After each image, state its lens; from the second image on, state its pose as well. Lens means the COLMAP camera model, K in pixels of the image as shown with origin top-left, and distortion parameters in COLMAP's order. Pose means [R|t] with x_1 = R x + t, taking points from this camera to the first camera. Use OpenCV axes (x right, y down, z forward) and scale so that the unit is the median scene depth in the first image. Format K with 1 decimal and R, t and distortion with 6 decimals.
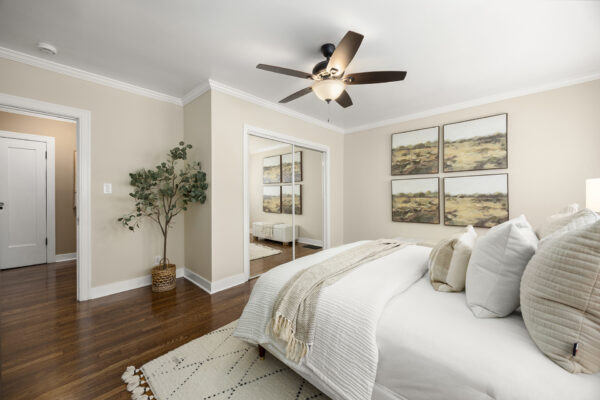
lens RADIAL K [[232.8, 0, 302.0], [0, 232.8, 199.2], [0, 0, 1]] dist [-0.002860, -0.000278]
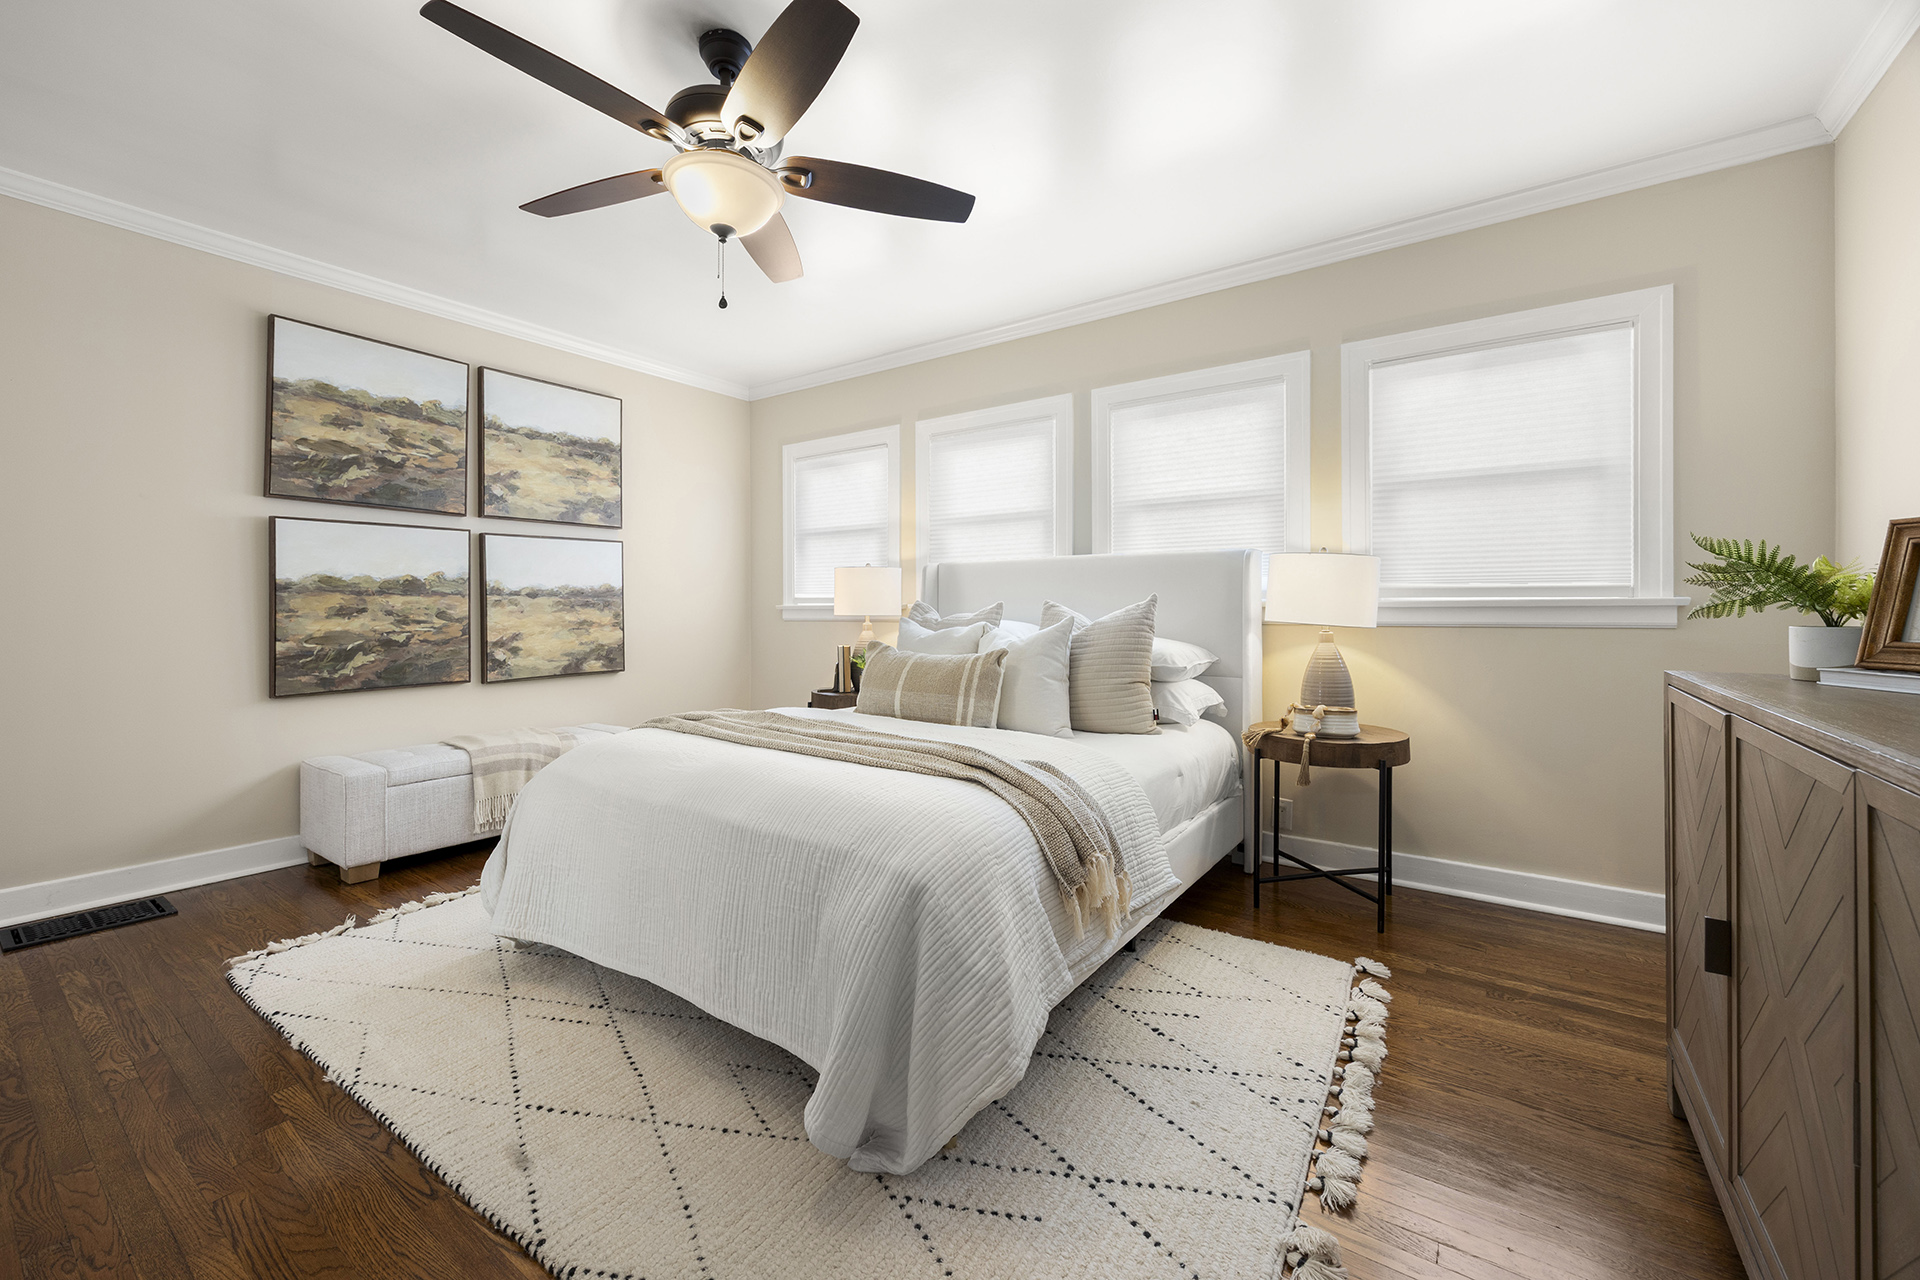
lens RADIAL K [[745.1, 0, 954.0], [0, 745.1, 621.7], [0, 0, 1]] dist [-0.002860, -0.000278]
pose [[-0.126558, -0.017319, 0.991808, -0.465724], [0.009297, 0.999783, 0.018644, 0.014213], [-0.991916, 0.011581, -0.126369, 0.483591]]
